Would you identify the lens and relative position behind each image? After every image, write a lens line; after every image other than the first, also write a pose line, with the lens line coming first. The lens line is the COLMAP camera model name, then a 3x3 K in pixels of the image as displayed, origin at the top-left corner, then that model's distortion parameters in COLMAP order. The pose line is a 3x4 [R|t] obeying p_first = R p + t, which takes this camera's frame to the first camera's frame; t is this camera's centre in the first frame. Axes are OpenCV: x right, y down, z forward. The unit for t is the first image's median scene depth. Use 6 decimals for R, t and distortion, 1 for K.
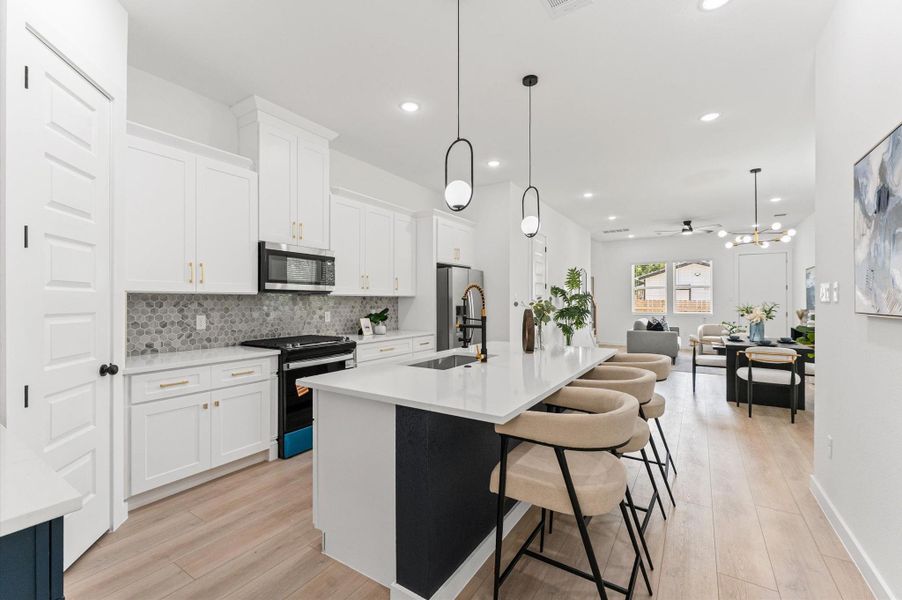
lens RADIAL K [[385.8, 0, 454.3], [0, 385.8, 300.3], [0, 0, 1]] dist [-0.005346, -0.000871]
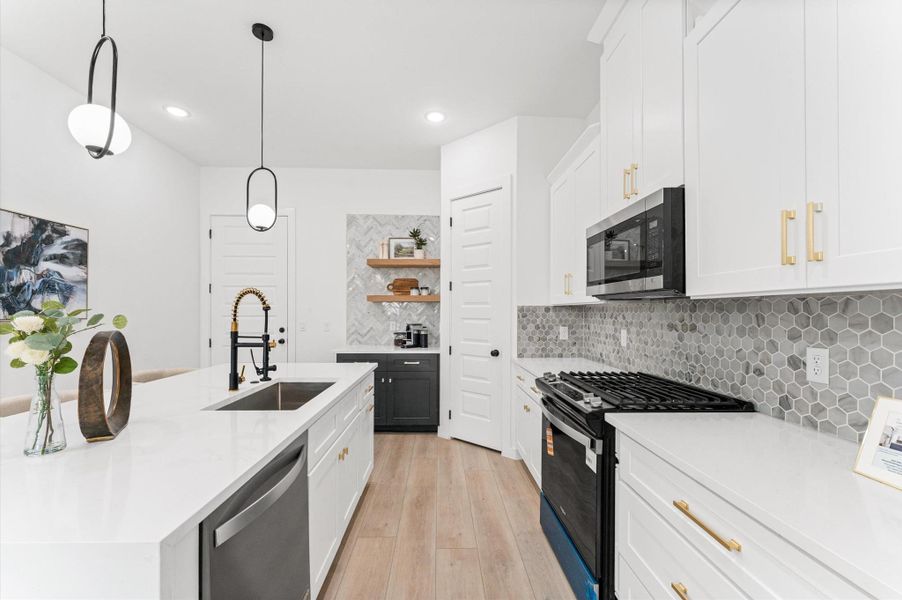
lens RADIAL K [[360.9, 0, 452.9], [0, 360.9, 311.1], [0, 0, 1]] dist [0.001203, -0.000469]
pose [[-0.822549, 0.000099, -0.568695, 0.072441], [0.001466, 0.999997, -0.001946, -0.000269], [0.568693, -0.002434, -0.822546, 1.077095]]
